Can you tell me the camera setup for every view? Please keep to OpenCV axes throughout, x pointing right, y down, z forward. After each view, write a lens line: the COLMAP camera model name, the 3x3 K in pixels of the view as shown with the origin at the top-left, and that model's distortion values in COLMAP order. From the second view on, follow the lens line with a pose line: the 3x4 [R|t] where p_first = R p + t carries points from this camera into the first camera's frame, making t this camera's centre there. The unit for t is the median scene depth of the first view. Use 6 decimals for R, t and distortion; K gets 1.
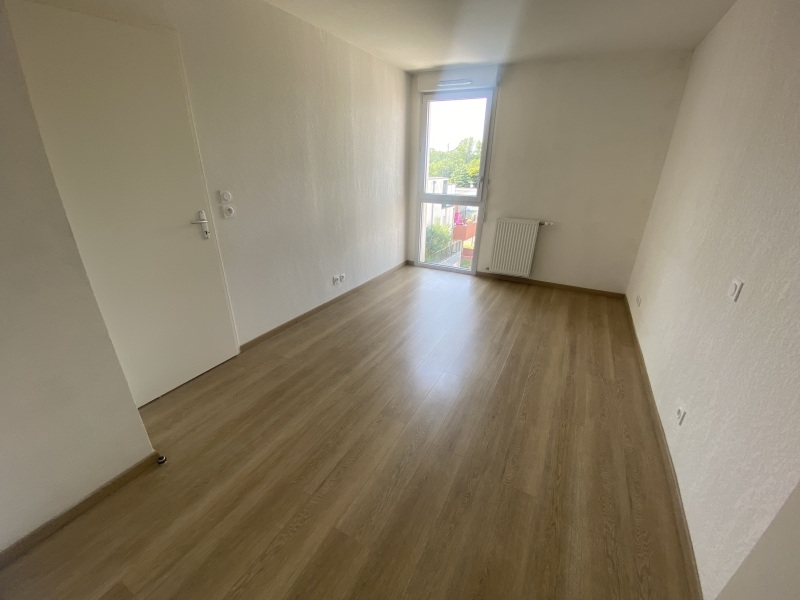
lens RADIAL K [[327.7, 0, 398.0], [0, 327.7, 299.1], [0, 0, 1]] dist [0.014933, -0.017561]
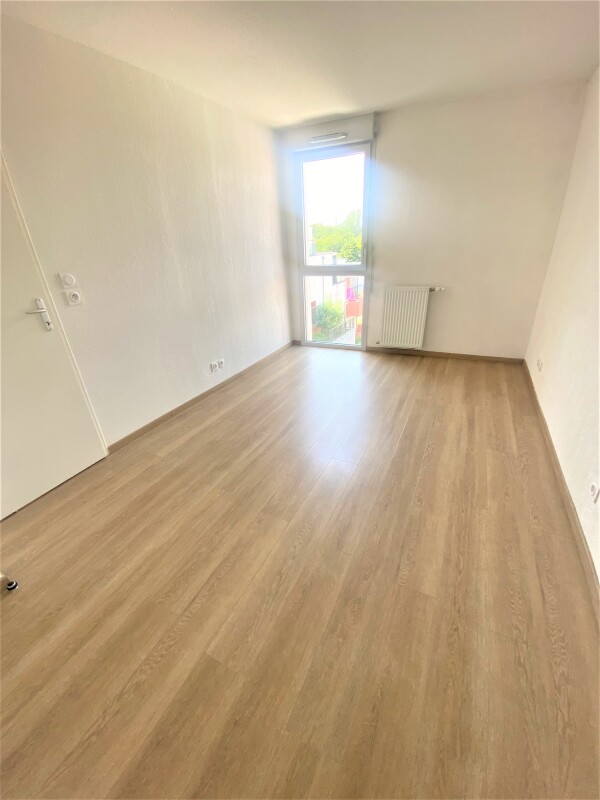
lens RADIAL K [[327.7, 0, 300.0], [0, 327.7, 400.0], [0, 0, 1]] dist [0.014933, -0.017561]
pose [[0.997192, -0.074533, 0.007229, 0.072514], [0.073990, 0.995563, 0.058145, -0.000730], [-0.011530, -0.057447, 0.998282, 0.123911]]
